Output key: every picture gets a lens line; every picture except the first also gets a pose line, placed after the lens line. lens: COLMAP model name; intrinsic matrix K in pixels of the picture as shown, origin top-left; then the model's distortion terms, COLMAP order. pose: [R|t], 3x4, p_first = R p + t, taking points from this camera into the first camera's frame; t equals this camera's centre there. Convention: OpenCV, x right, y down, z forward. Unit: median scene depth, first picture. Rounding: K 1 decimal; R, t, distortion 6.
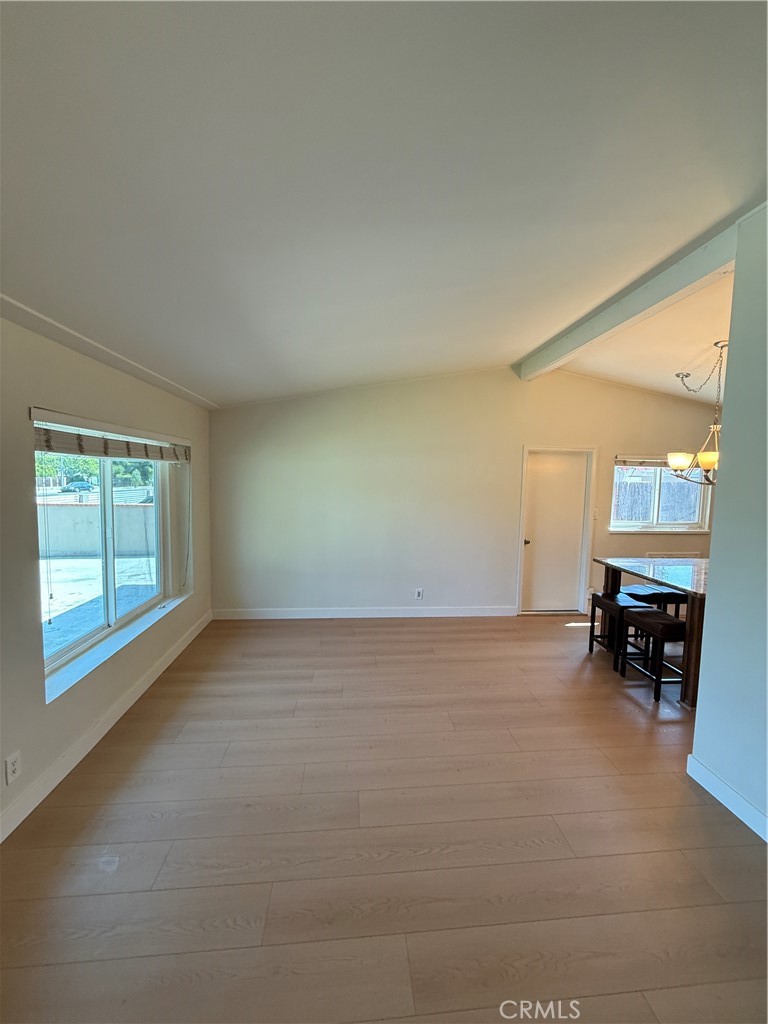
lens RADIAL K [[409.2, 0, 385.1], [0, 409.2, 510.5], [0, 0, 1]] dist [0.001437, 0.000060]
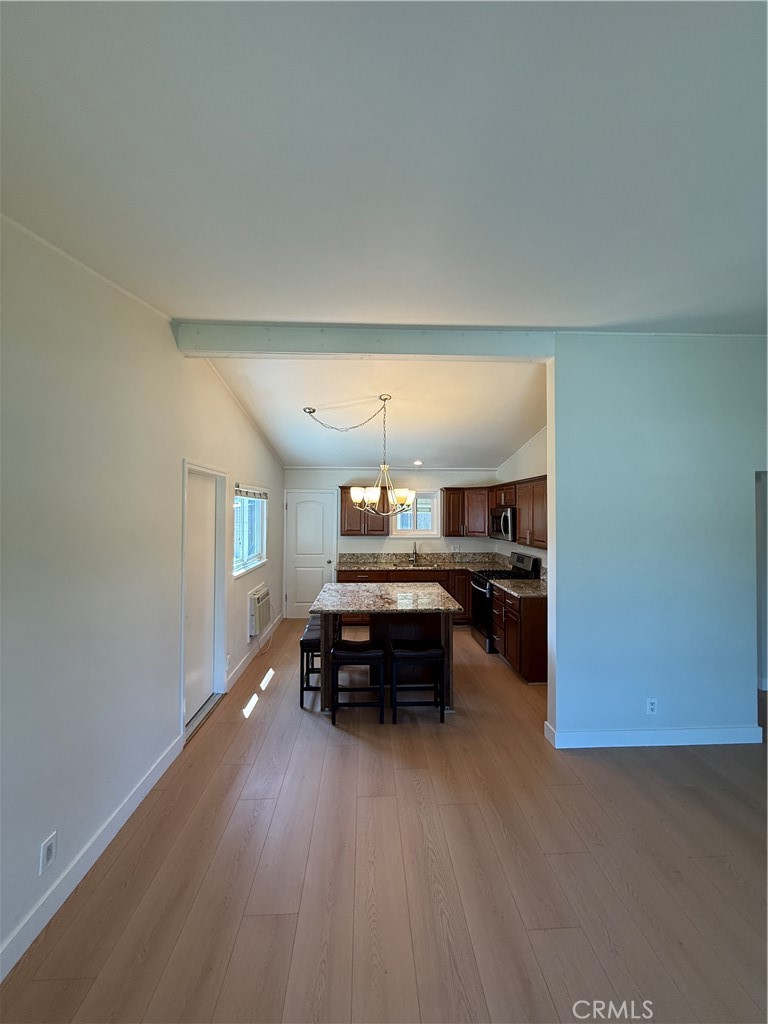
lens RADIAL K [[409.2, 0, 384.1], [0, 409.2, 509.9], [0, 0, 1]] dist [0.001437, 0.000060]
pose [[0.038165, -0.015010, 0.999159, -0.253380], [0.081637, 0.996592, 0.011853, -0.068397], [-0.995931, 0.081116, 0.039261, 0.687896]]
